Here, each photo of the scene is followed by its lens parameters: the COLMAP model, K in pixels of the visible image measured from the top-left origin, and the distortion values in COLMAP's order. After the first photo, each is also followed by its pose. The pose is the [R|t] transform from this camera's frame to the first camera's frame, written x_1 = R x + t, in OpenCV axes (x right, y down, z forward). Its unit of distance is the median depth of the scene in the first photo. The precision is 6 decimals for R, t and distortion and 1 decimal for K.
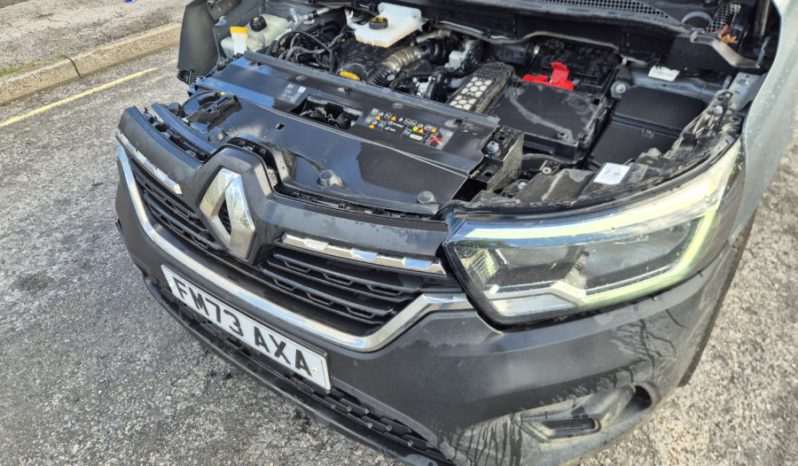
lens RADIAL K [[549.7, 0, 394.5], [0, 549.7, 226.2], [0, 0, 1]] dist [0.071829, -0.063926]
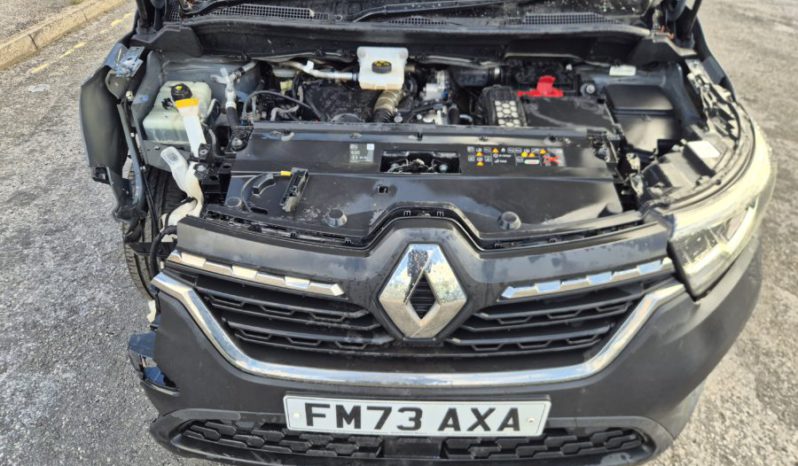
lens RADIAL K [[549.7, 0, 394.5], [0, 549.7, 226.2], [0, 0, 1]] dist [0.071829, -0.063926]
pose [[0.820941, -0.285001, 0.494803, -0.693788], [0.312689, 0.949440, 0.028075, -0.152131], [-0.477787, 0.131672, 0.868552, 0.236298]]
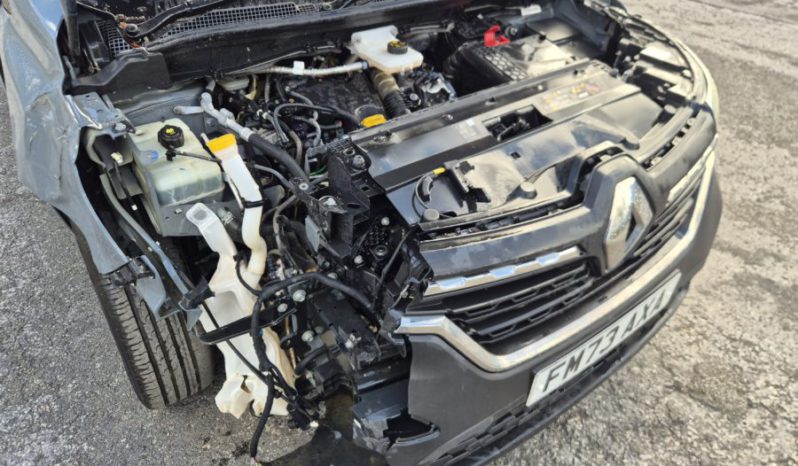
lens RADIAL K [[549.7, 0, 394.5], [0, 549.7, 226.2], [0, 0, 1]] dist [0.071829, -0.063926]
pose [[0.310171, -0.537981, 0.783817, -1.128712], [0.561428, 0.769010, 0.305650, -0.517361], [-0.767198, 0.345253, 0.540563, 0.741828]]
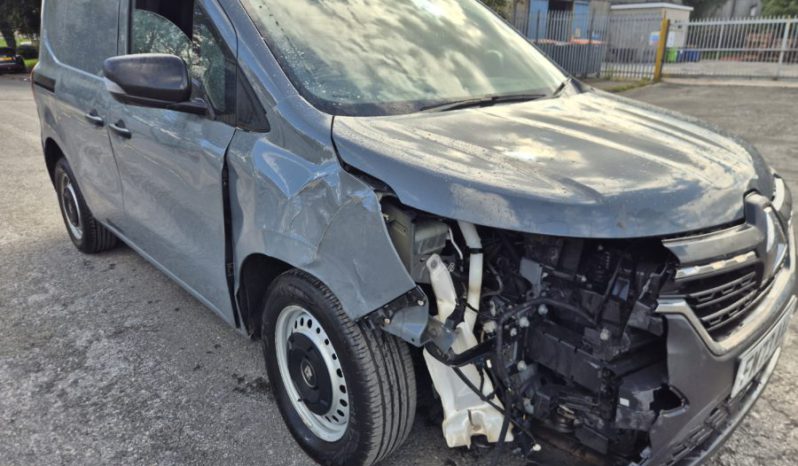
lens RADIAL K [[555.0, 0, 377.7], [0, 555.0, 234.4], [0, 0, 1]] dist [0.046255, -0.046966]
pose [[0.217566, -0.286119, 0.933167, -1.623155], [0.599515, 0.793635, 0.103561, -0.684615], [-0.770225, 0.536916, 0.344201, 1.179181]]
